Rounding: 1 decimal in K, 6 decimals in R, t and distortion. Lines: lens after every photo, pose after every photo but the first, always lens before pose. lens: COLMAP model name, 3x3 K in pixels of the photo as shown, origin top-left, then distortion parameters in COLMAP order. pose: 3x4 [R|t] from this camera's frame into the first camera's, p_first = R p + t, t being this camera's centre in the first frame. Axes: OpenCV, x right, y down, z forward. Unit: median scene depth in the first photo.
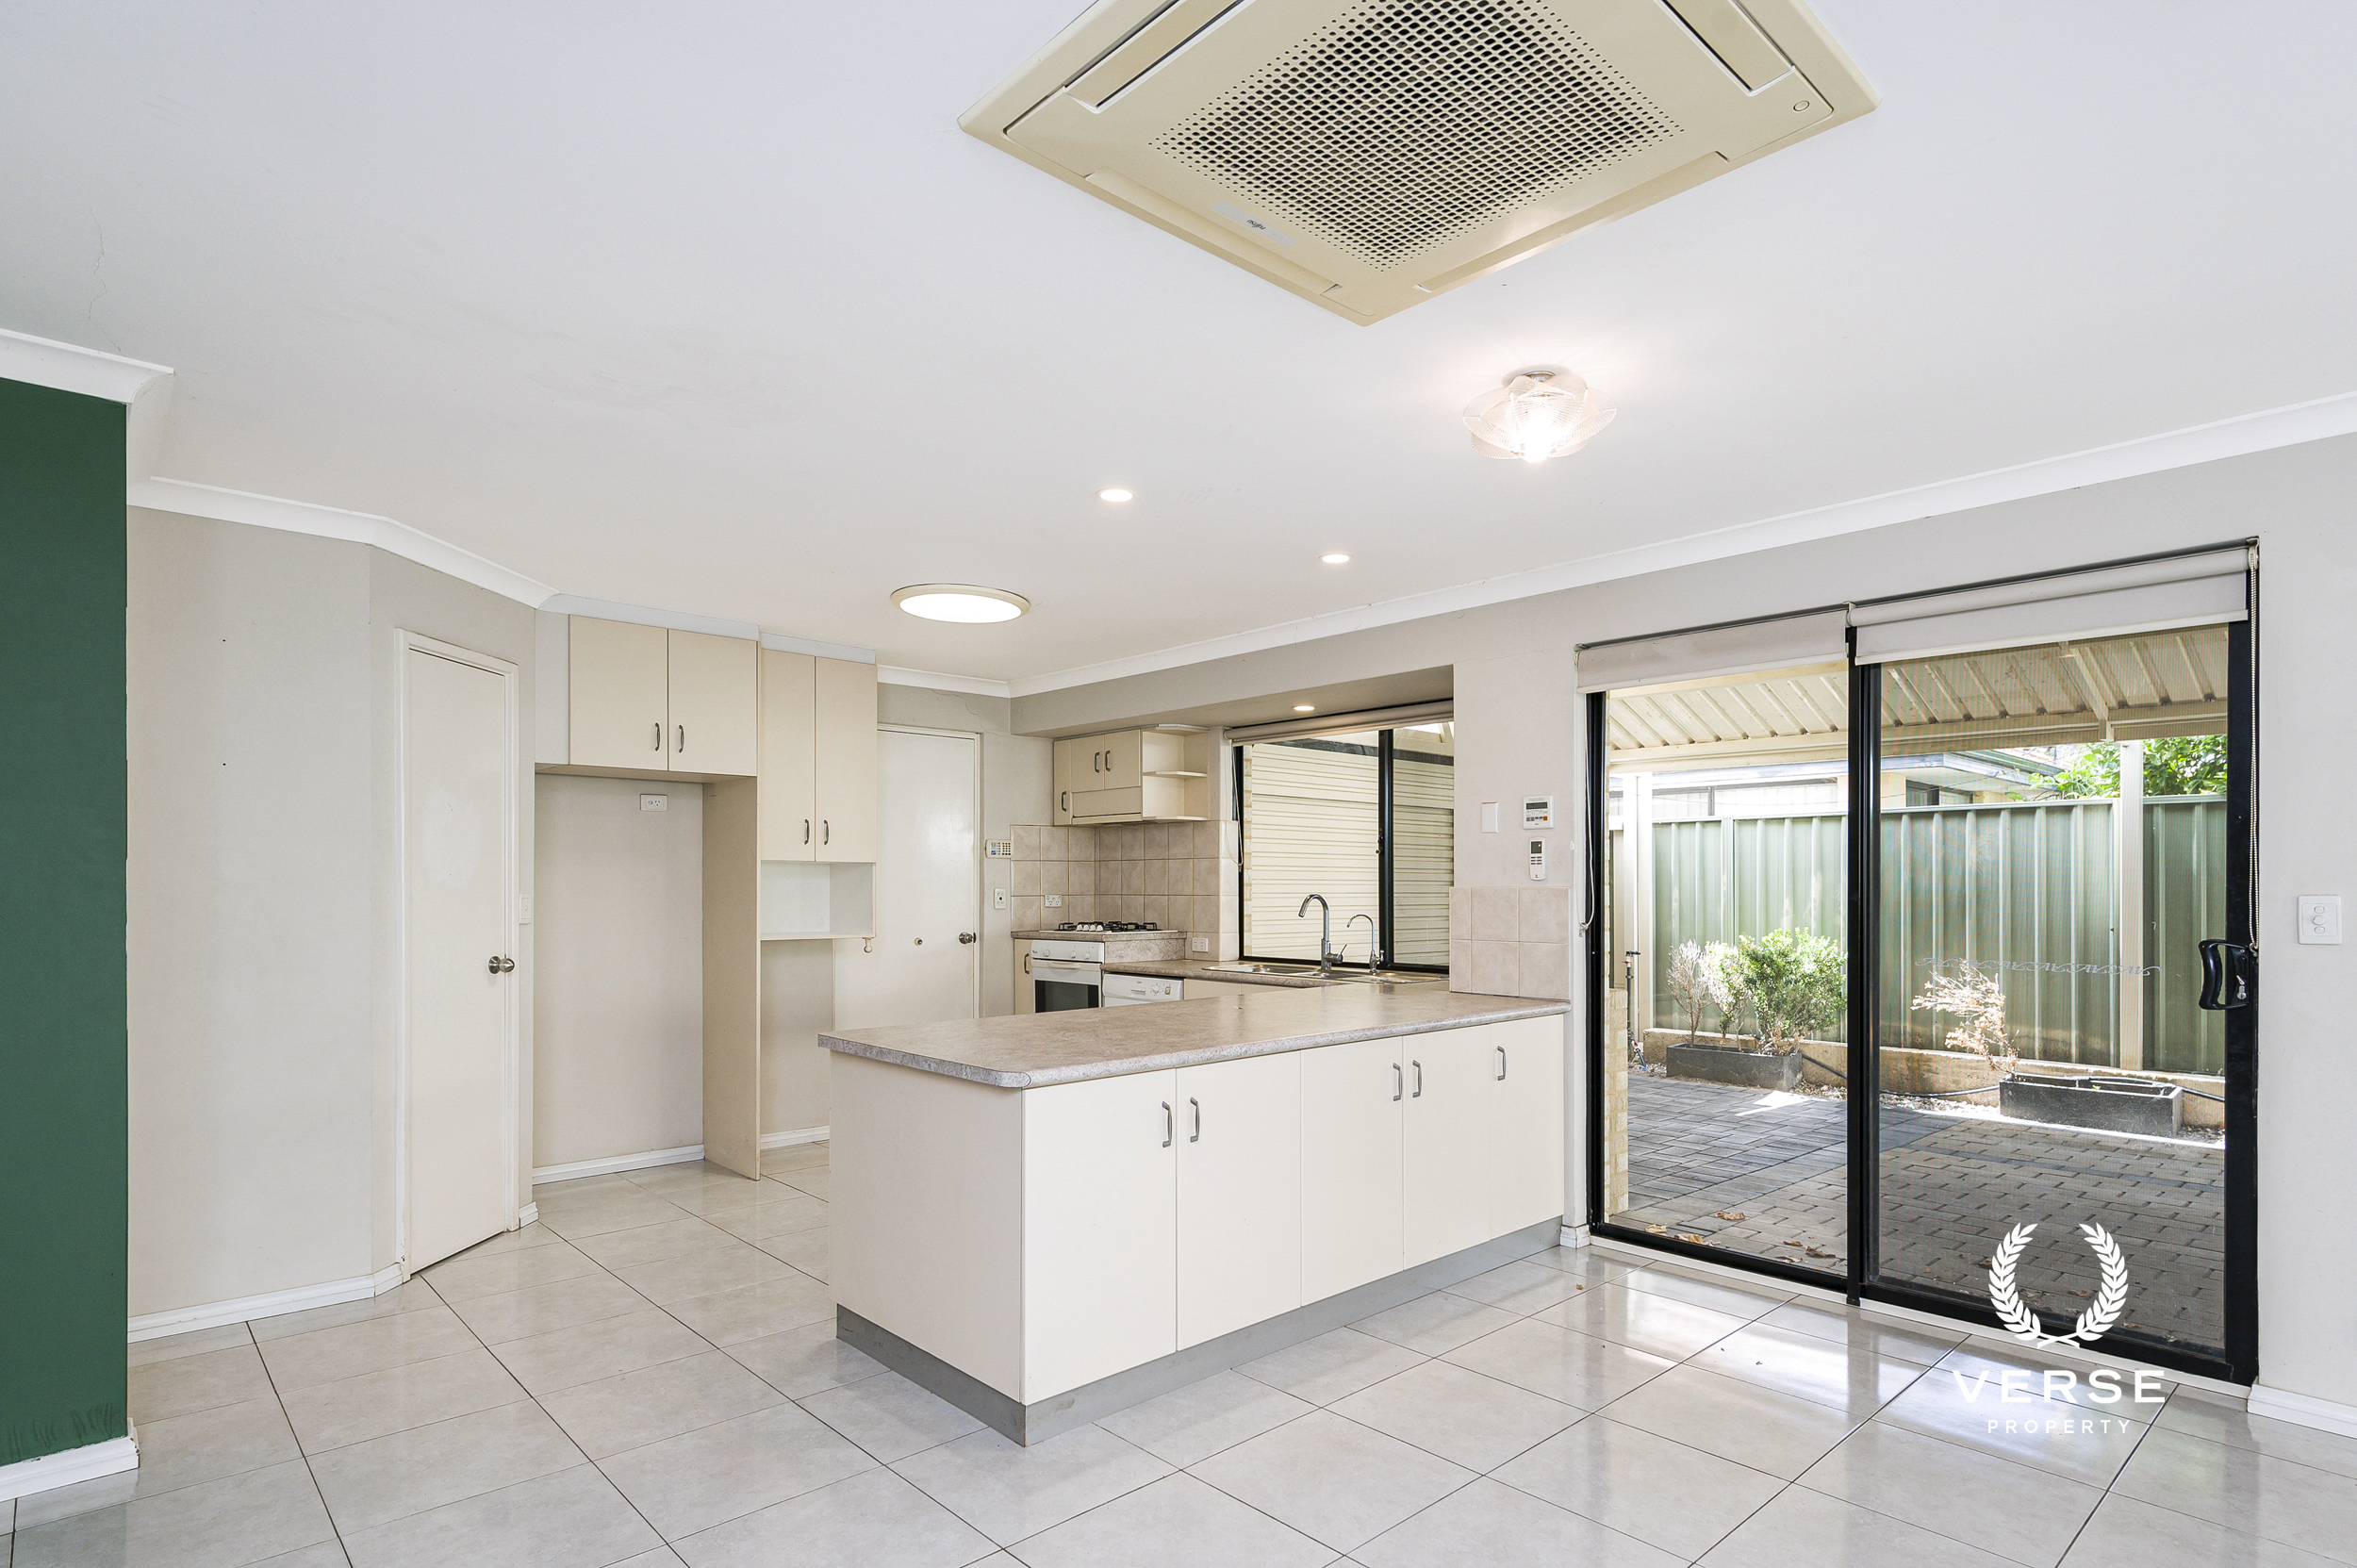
lens RADIAL K [[1213.8, 0, 1133.6], [0, 1213.8, 888.6], [0, 0, 1]] dist [0.011607, -0.001046]
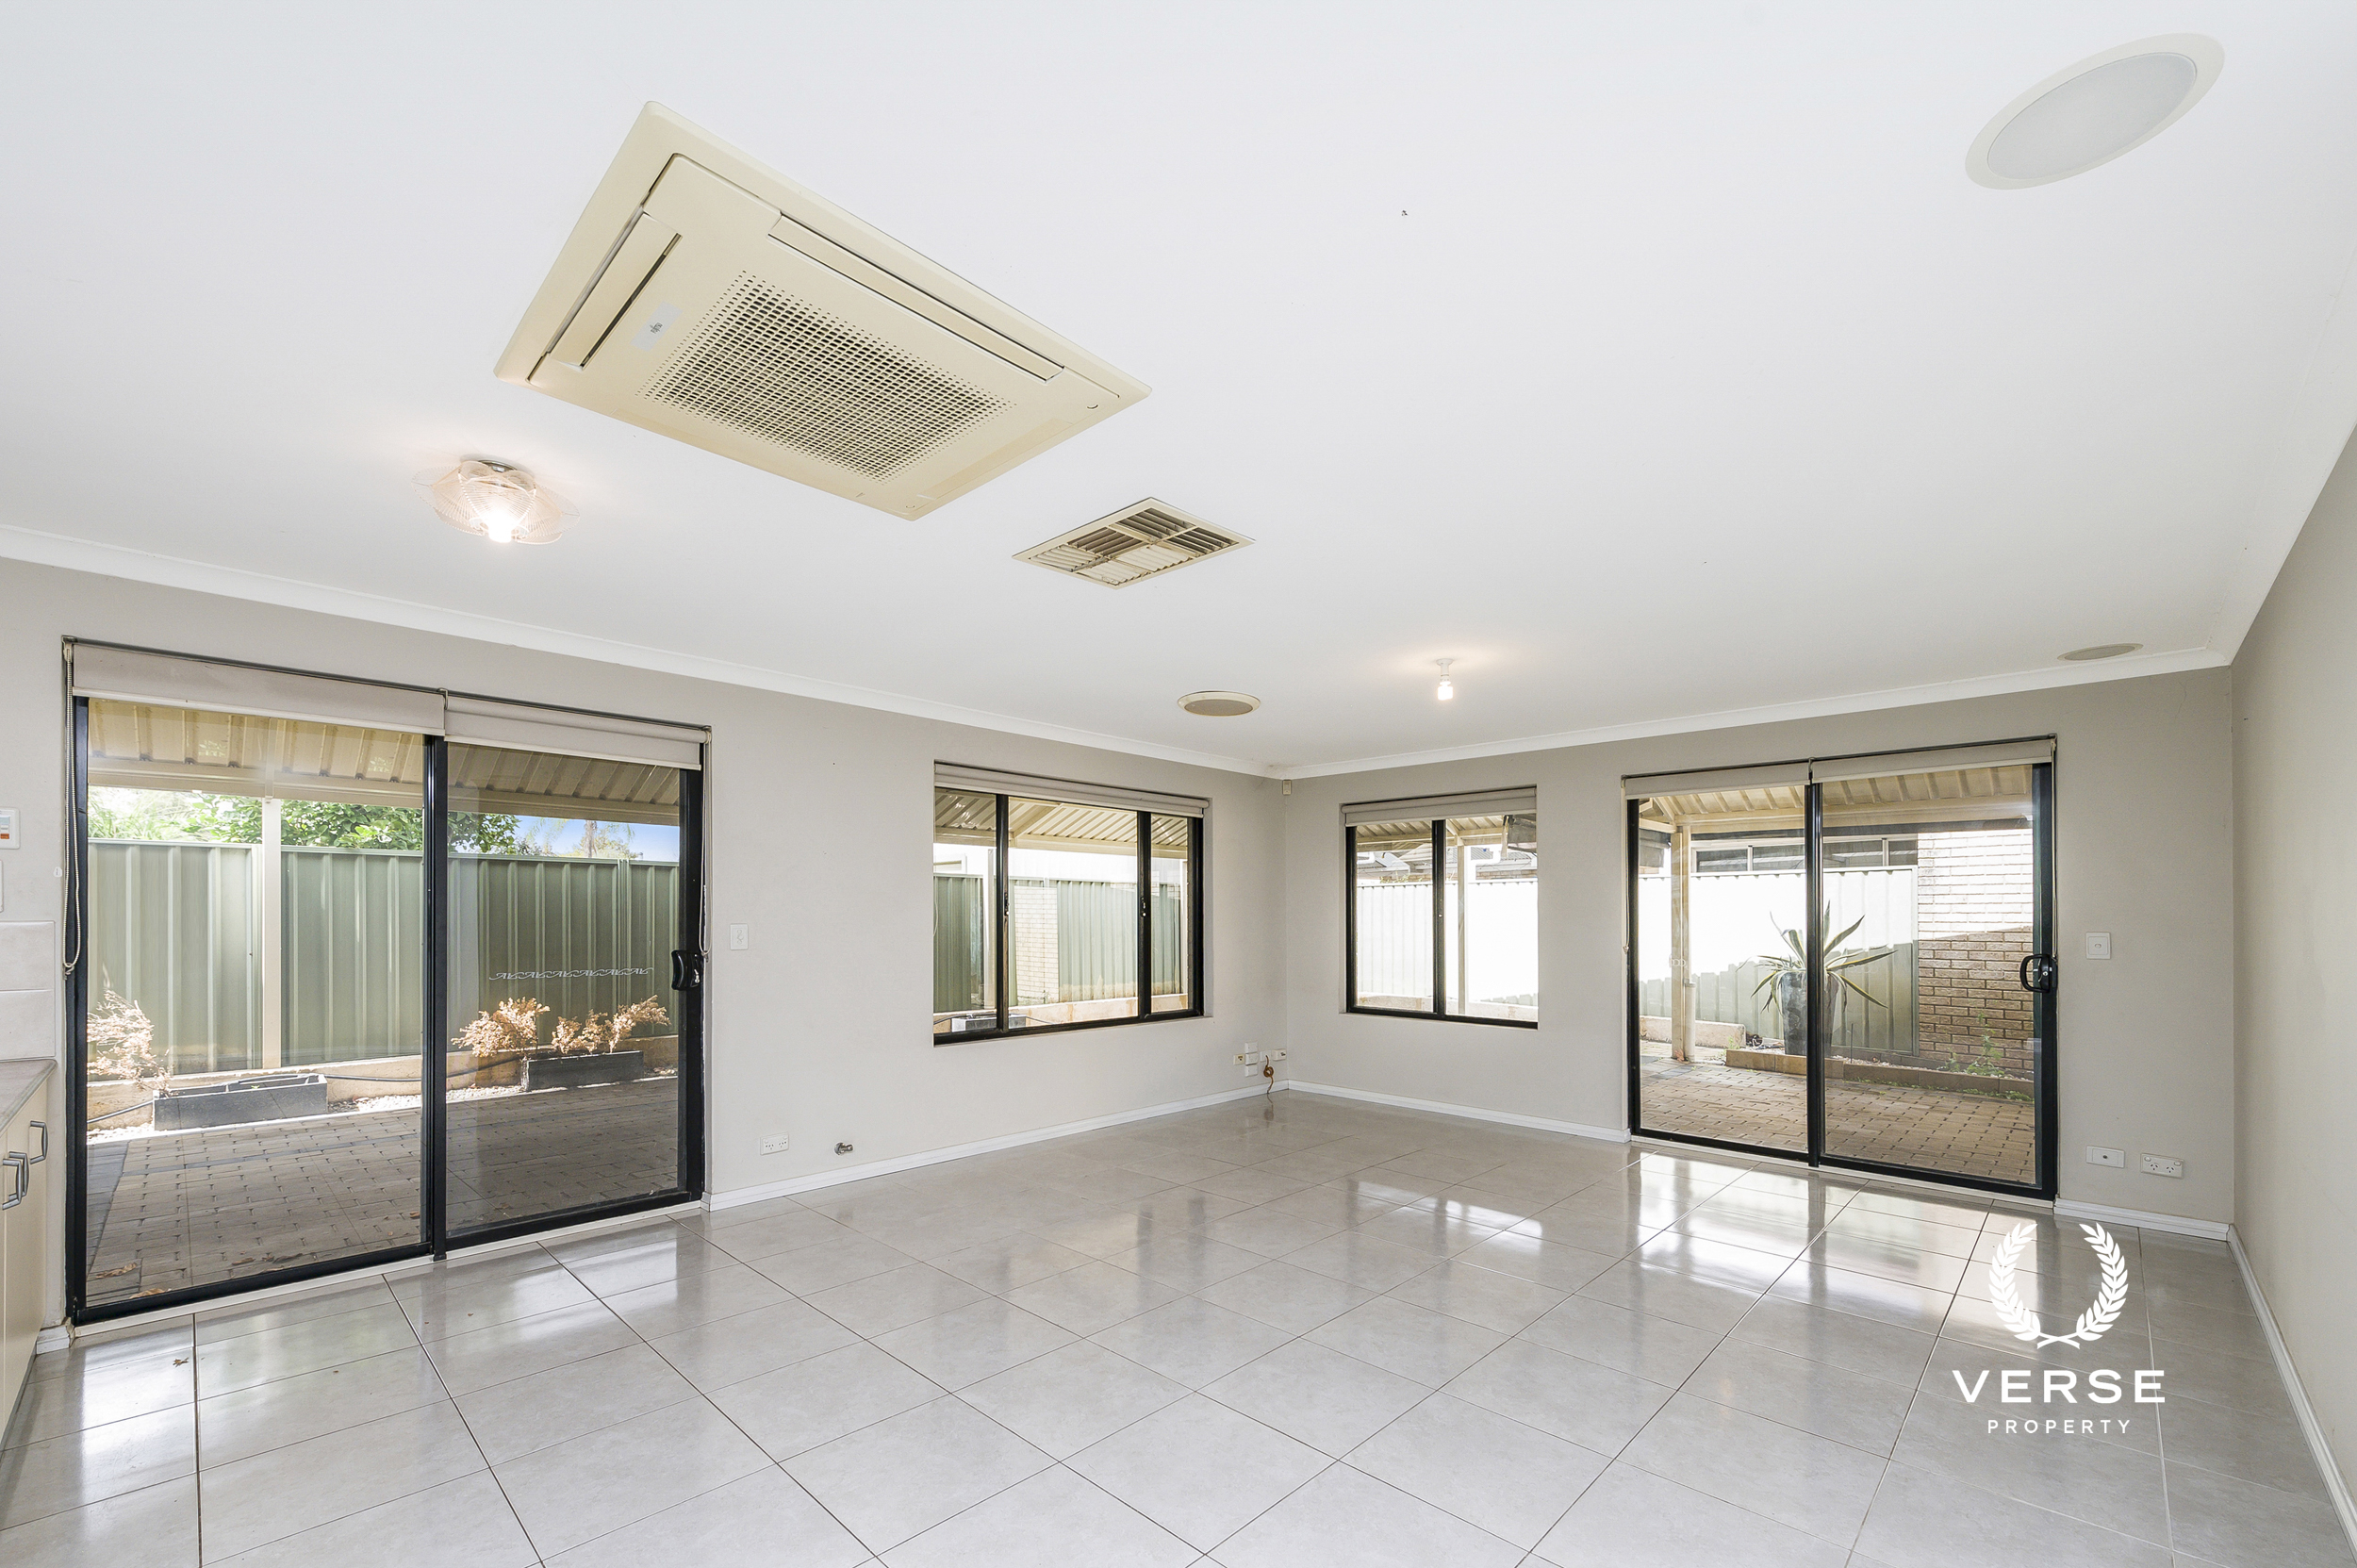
lens RADIAL K [[942.5, 0, 1214.6], [0, 942.5, 909.4], [0, 0, 1]] dist [0.019936, -0.001649]
pose [[-0.115800, 0.005418, 0.993258, -0.266938], [0.002668, 0.999983, -0.005144, -0.002992], [-0.993269, 0.002054, -0.115813, 0.196369]]
